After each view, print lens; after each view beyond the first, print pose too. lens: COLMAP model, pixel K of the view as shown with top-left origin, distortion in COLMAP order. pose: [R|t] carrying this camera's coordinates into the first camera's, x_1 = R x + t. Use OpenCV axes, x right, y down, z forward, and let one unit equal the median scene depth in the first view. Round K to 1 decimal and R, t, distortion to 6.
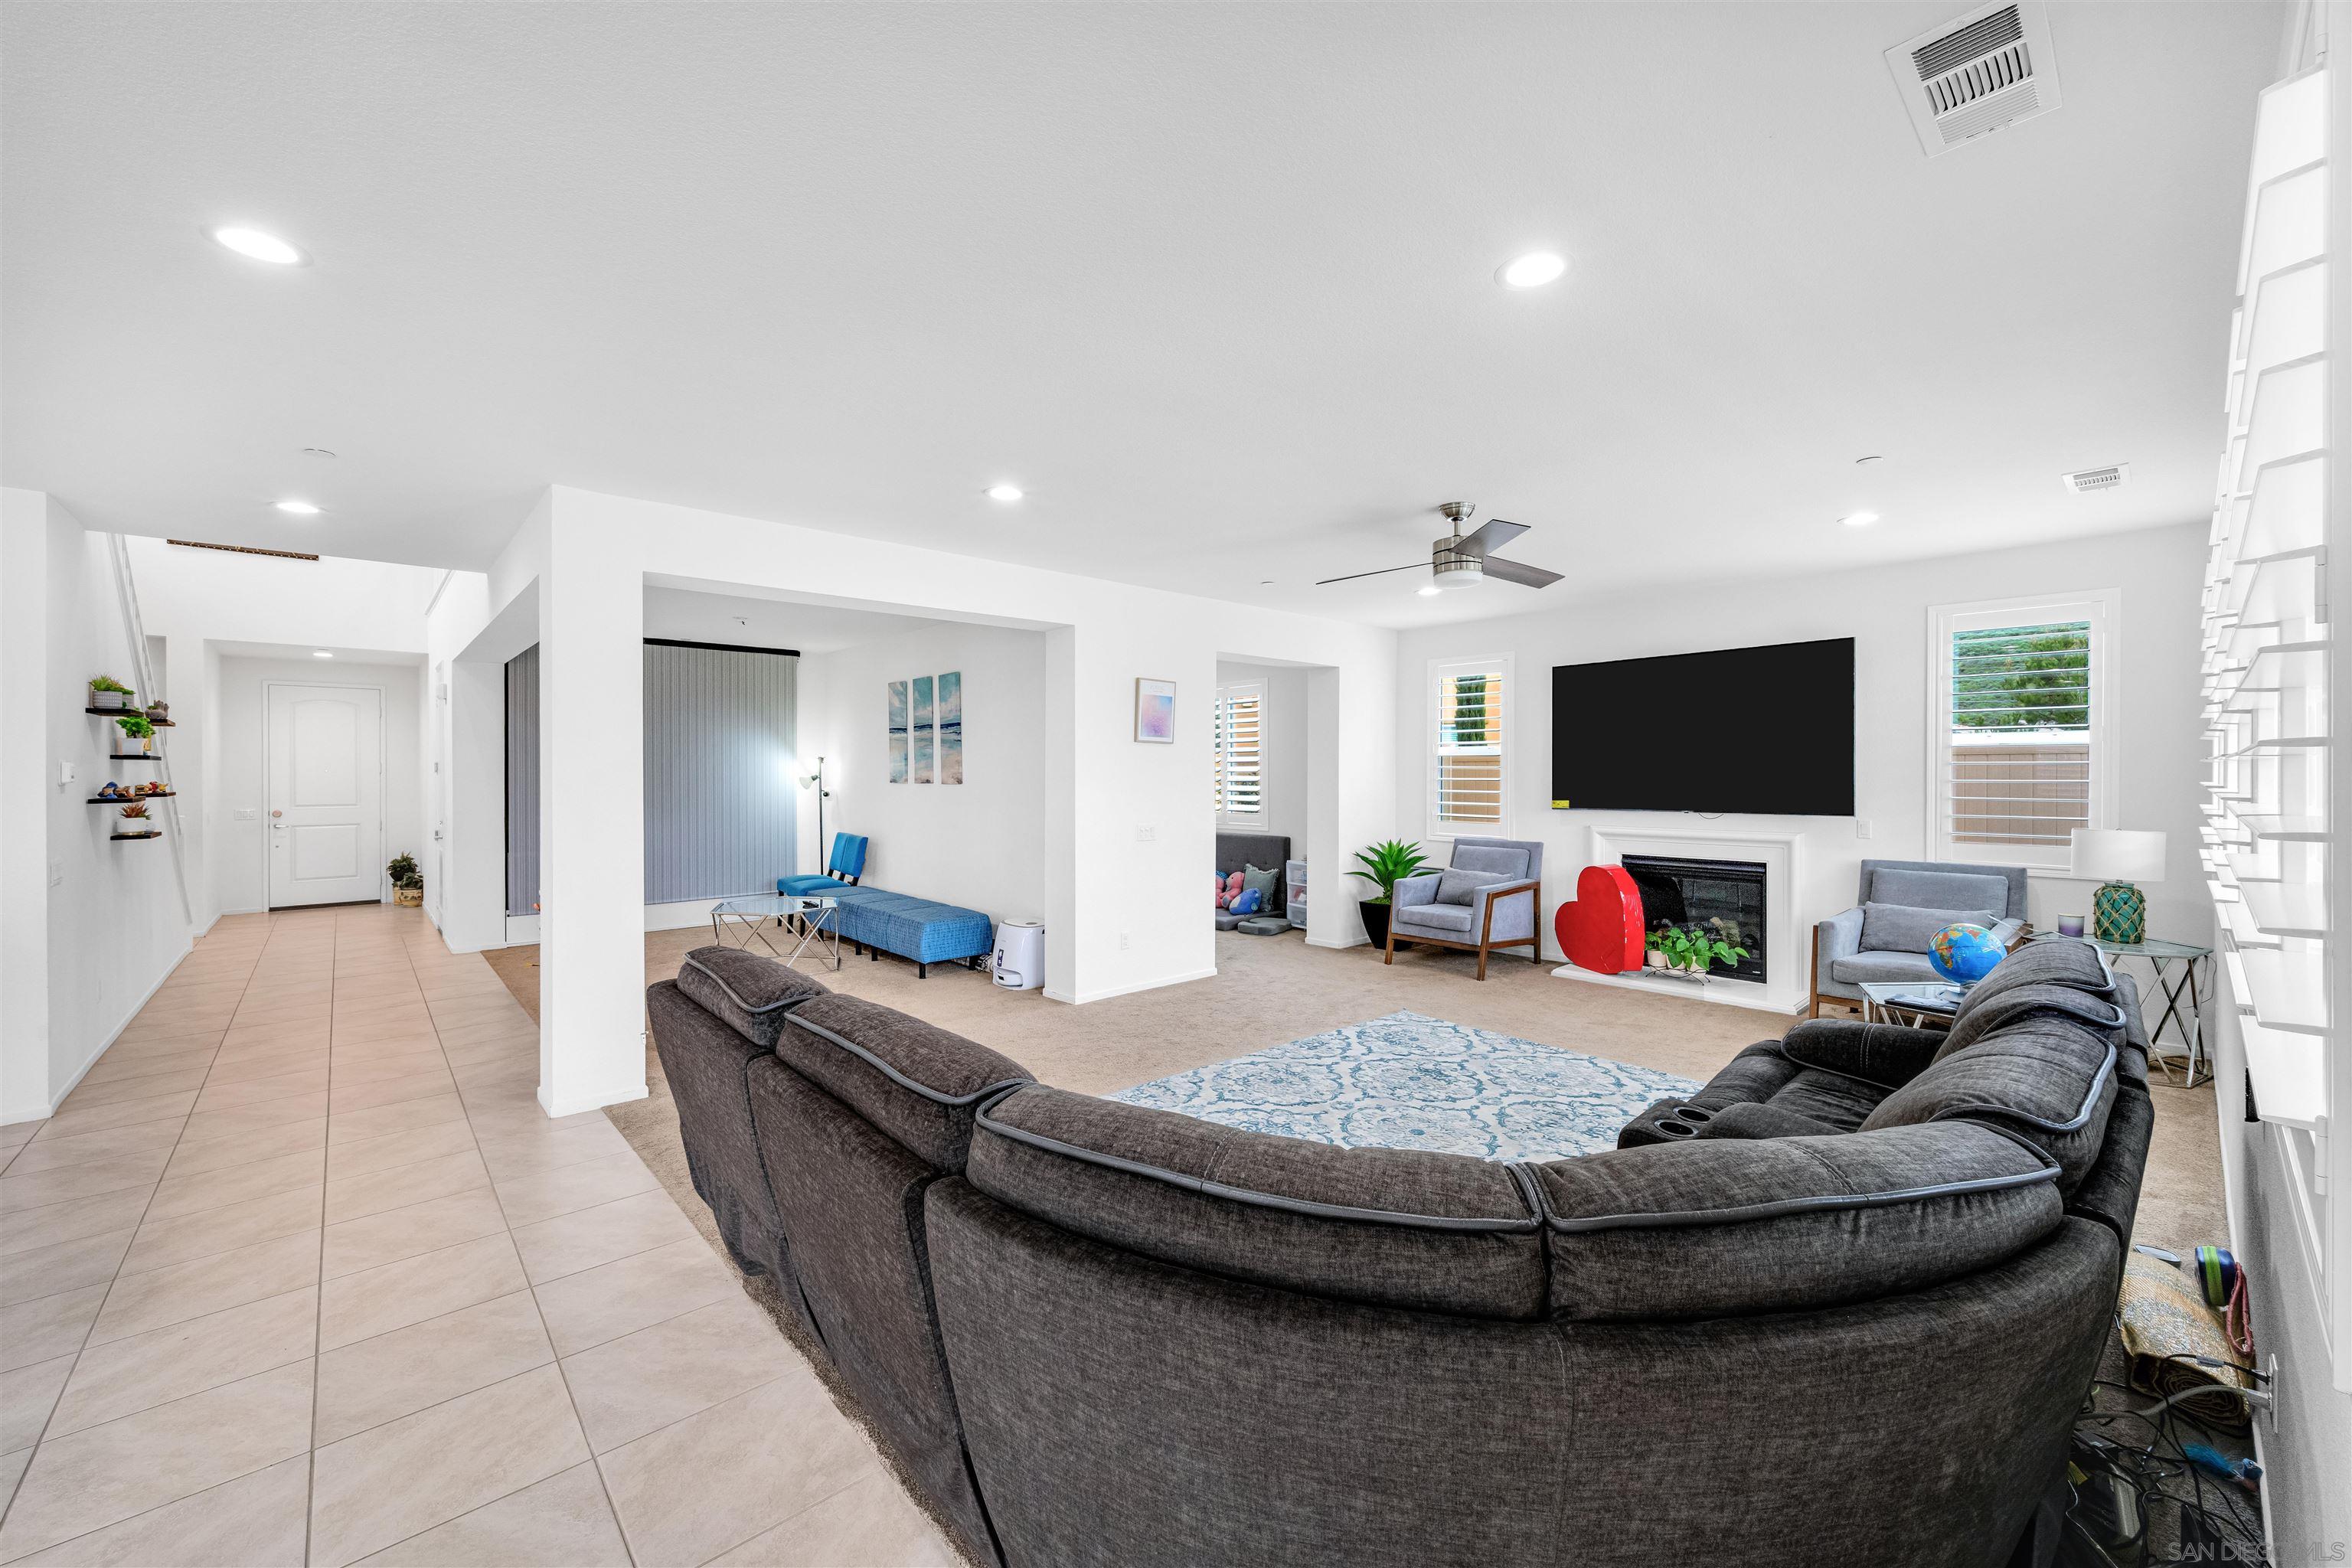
lens RADIAL K [[918.4, 0, 1167.1], [0, 918.4, 772.5], [0, 0, 1]] dist [0.001149, -0.000022]
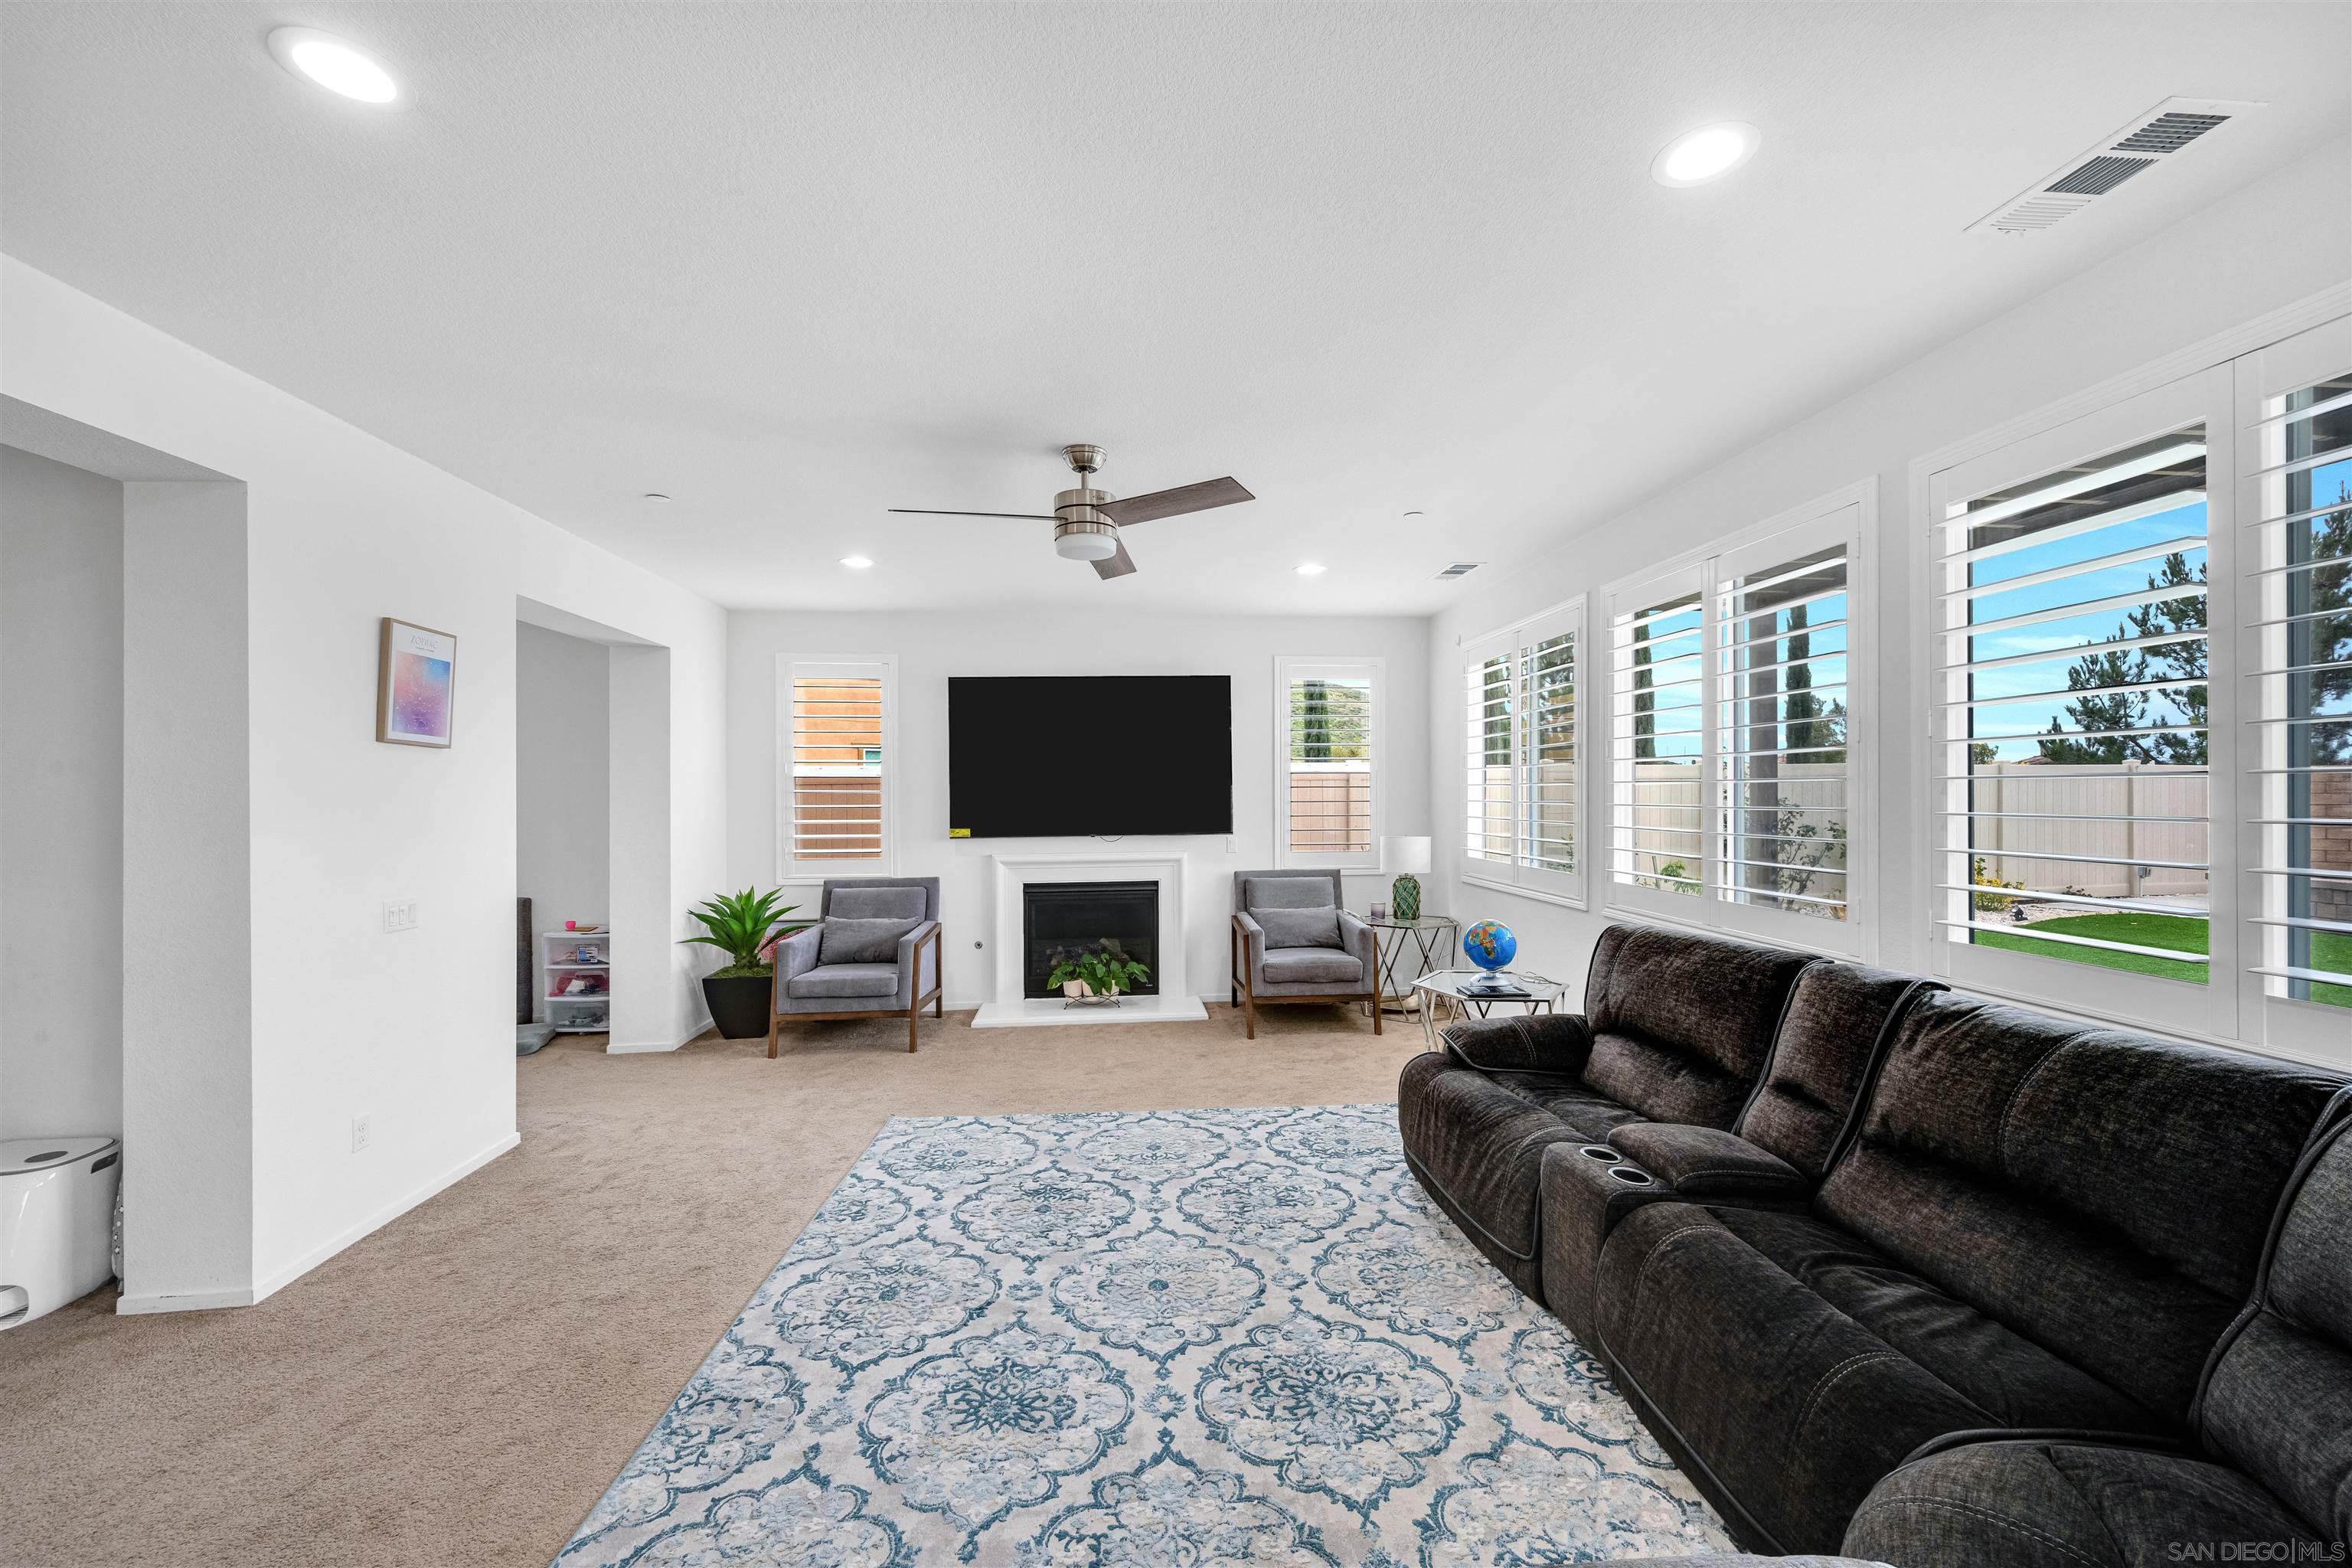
lens RADIAL K [[931.6, 0, 1176.0], [0, 931.6, 784.0], [0, 0, 1]] dist [-0.001249, -0.000263]
pose [[0.591994, 0.006990, 0.805912, -0.216471], [0.007628, 0.999869, -0.014275, 0.002426], [-0.805907, 0.014598, 0.591863, 0.369703]]
